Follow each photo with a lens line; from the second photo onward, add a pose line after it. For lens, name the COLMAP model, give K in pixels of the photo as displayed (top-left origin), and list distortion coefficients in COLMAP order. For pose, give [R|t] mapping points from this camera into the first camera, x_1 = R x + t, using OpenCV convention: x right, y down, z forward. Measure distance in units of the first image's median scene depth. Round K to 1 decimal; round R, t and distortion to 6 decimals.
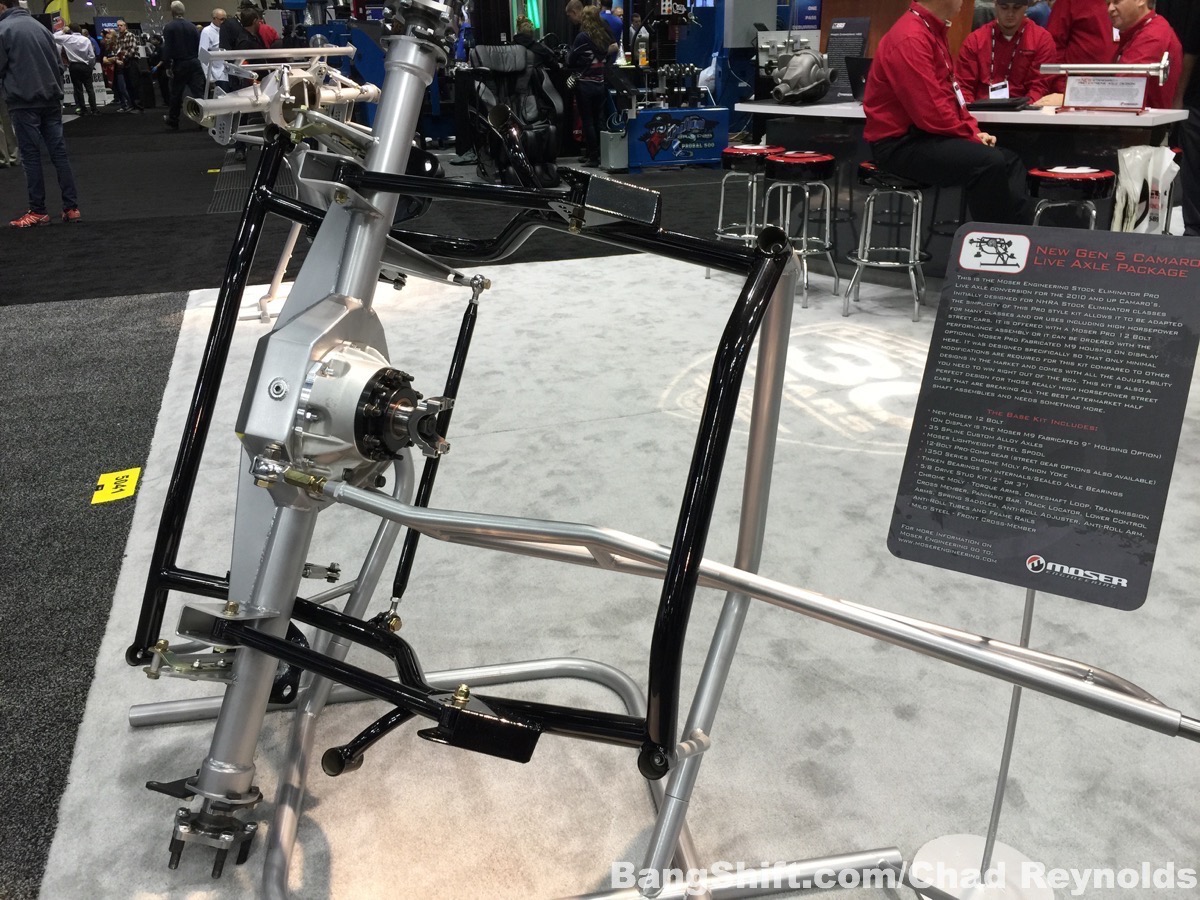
lens RADIAL K [[1029.9, 0, 600.0], [0, 1029.9, 450.0], [0, 0, 1]] dist [0.071392, -0.094868]
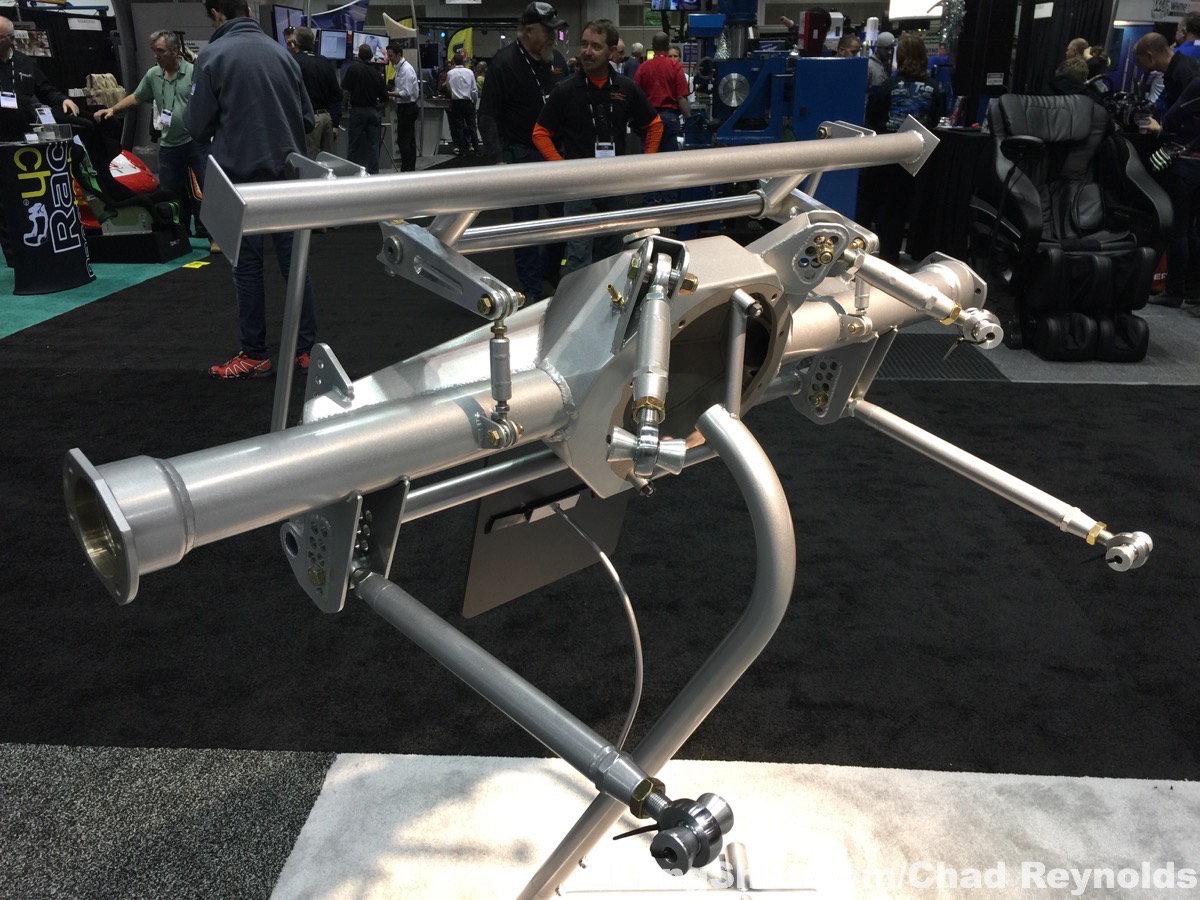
lens RADIAL K [[1029.9, 0, 600.0], [0, 1029.9, 450.0], [0, 0, 1]] dist [0.071392, -0.094868]
pose [[0.939575, 0.133393, -0.315287, -0.149115], [-0.142826, 0.989724, -0.006892, -0.198291], [0.311127, 0.051507, 0.948971, 0.491021]]
